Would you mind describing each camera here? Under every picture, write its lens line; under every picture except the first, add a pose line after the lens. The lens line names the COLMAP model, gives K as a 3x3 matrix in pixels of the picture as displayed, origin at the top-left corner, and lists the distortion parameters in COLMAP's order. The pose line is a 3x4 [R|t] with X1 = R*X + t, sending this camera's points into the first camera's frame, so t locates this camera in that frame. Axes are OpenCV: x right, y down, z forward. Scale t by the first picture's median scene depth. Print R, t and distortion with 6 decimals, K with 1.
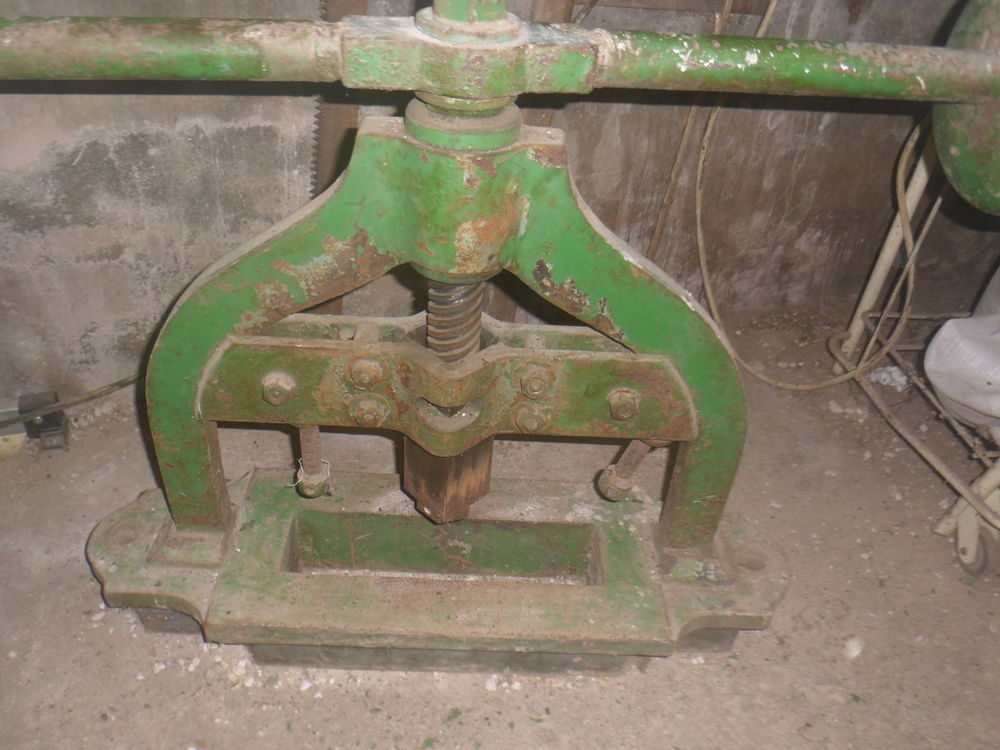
lens RADIAL K [[849.9, 0, 500.0], [0, 849.9, 375.0], [0, 0, 1]] dist [-0.038934, 0.011535]
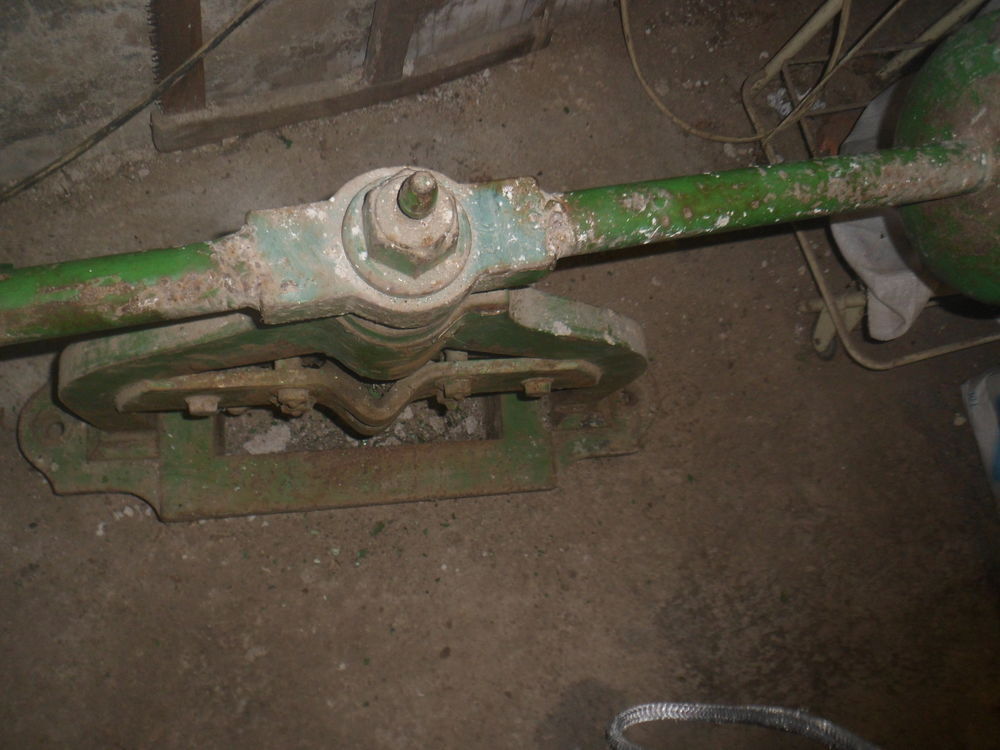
lens RADIAL K [[840.4, 0, 505.0], [0, 840.4, 393.6], [0, 0, 1]] dist [-0.038581, 0.001802]
pose [[0.985970, -0.057081, 0.156860, -0.053125], [-0.060358, 0.754214, 0.653848, -0.556915], [-0.155628, -0.654142, 0.740188, 0.182618]]
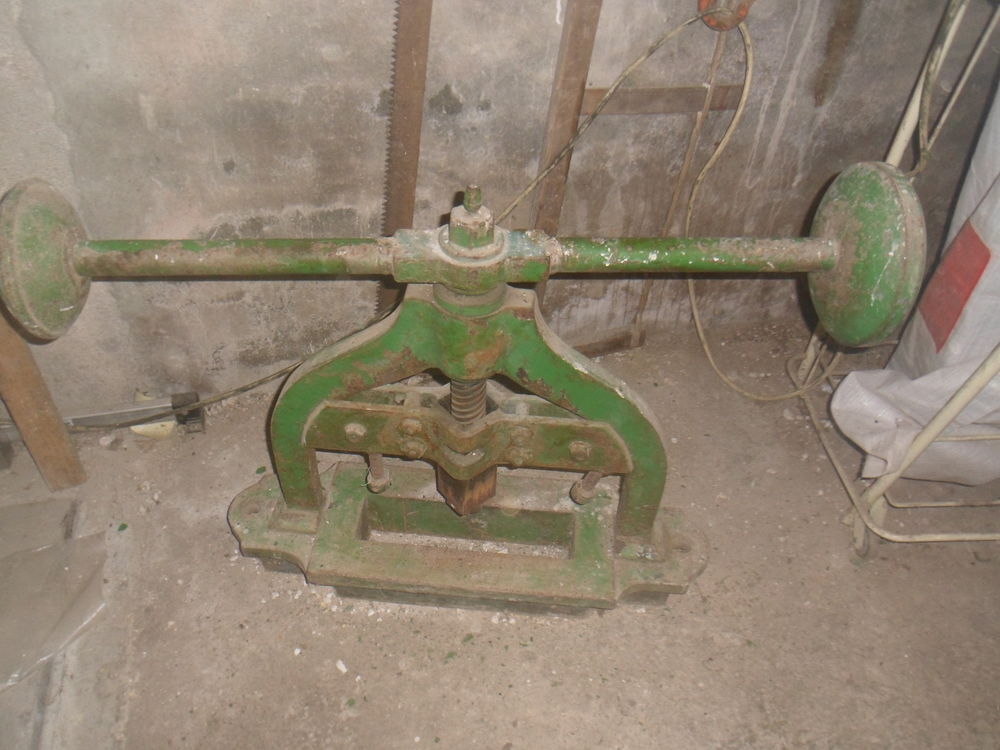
lens RADIAL K [[849.9, 0, 500.0], [0, 849.9, 375.0], [0, 0, 1]] dist [-0.038934, 0.011535]
pose [[0.995842, 0.036218, -0.083591, 0.107718], [-0.026538, 0.993110, 0.114138, -0.229422], [0.087149, -0.111445, 0.989942, -0.421551]]
